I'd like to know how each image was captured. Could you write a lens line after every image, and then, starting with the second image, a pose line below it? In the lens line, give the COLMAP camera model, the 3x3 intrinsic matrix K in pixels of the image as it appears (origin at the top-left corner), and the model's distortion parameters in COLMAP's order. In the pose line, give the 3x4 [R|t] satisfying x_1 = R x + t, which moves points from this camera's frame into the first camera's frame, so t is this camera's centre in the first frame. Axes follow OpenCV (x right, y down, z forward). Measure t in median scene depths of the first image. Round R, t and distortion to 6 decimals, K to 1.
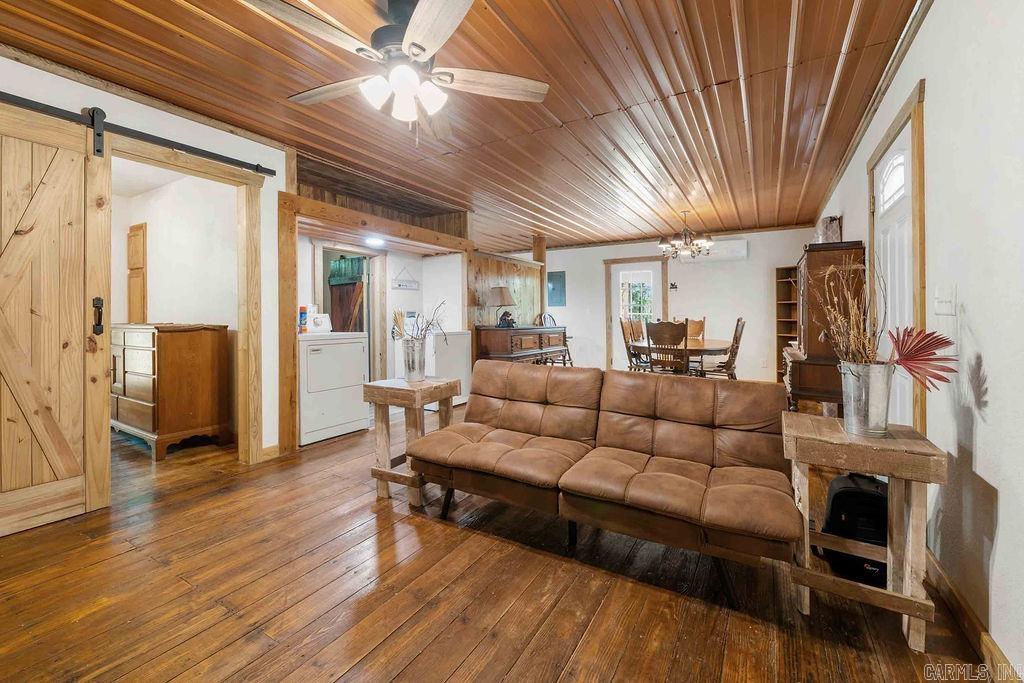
lens RADIAL K [[416.3, 0, 508.3], [0, 416.3, 316.7], [0, 0, 1]] dist [0.000727, -0.000124]
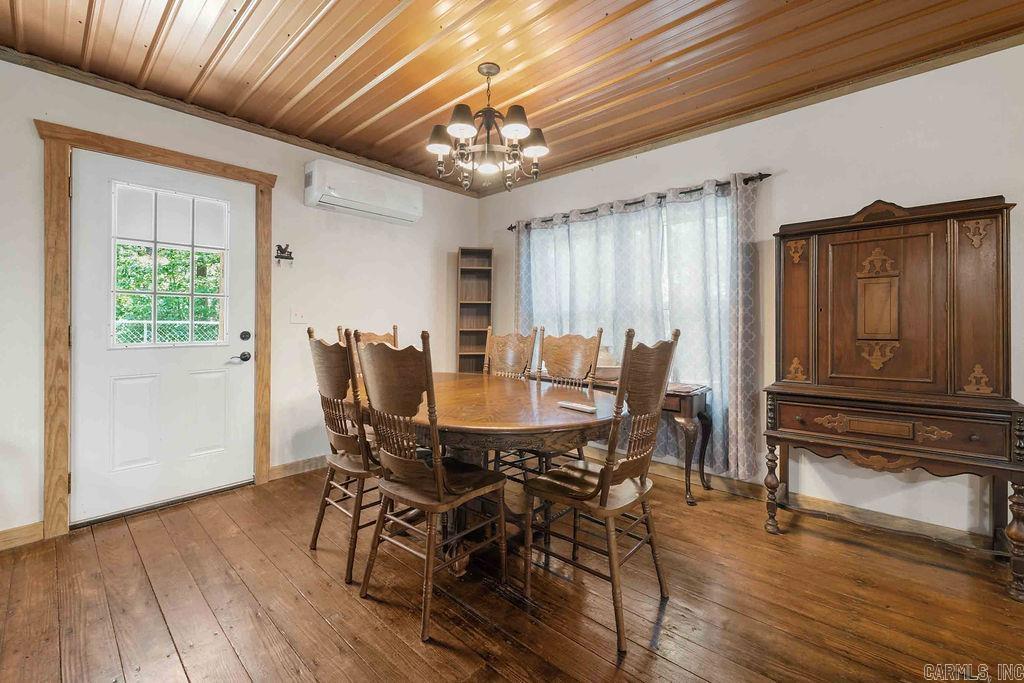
lens RADIAL K [[428.1, 0, 511.5], [0, 428.1, 315.7], [0, 0, 1]] dist [-0.002633, -0.000508]
pose [[0.183844, 0.004119, 0.982947, 0.020870], [-0.002813, 0.999989, -0.003664, -0.012460], [-0.982951, -0.002091, 0.183854, 0.889766]]
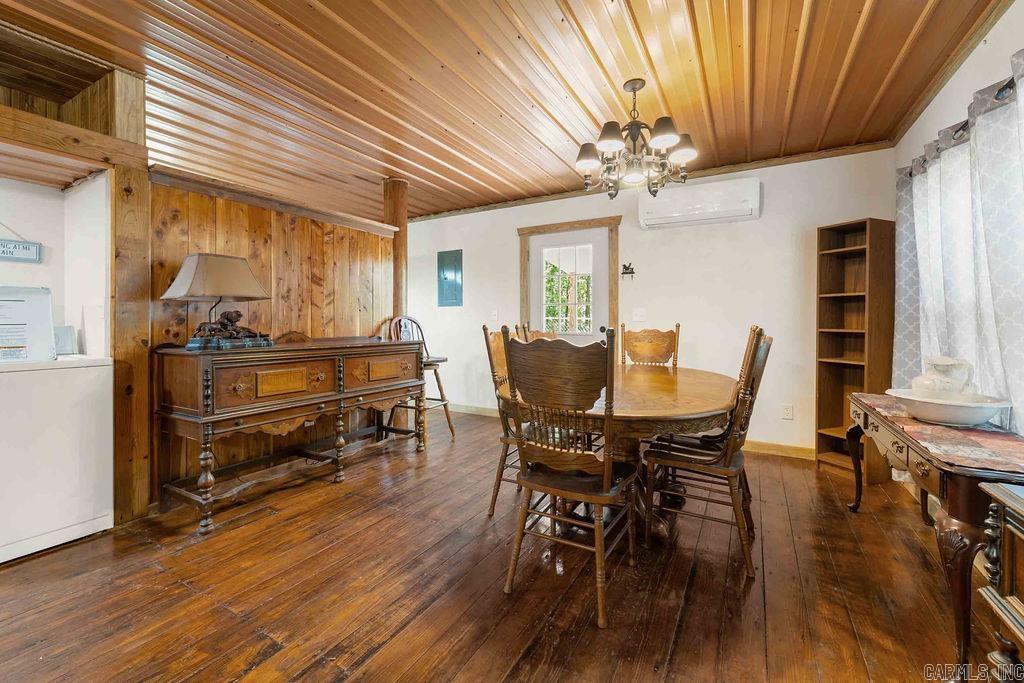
lens RADIAL K [[415.3, 0, 509.0], [0, 415.3, 325.4], [0, 0, 1]] dist [0.001930, -0.000063]
pose [[0.999522, 0.001530, 0.030874, 0.275154], [-0.001753, 0.999973, 0.007205, -0.001146], [-0.030862, -0.007255, 0.999497, 0.552748]]
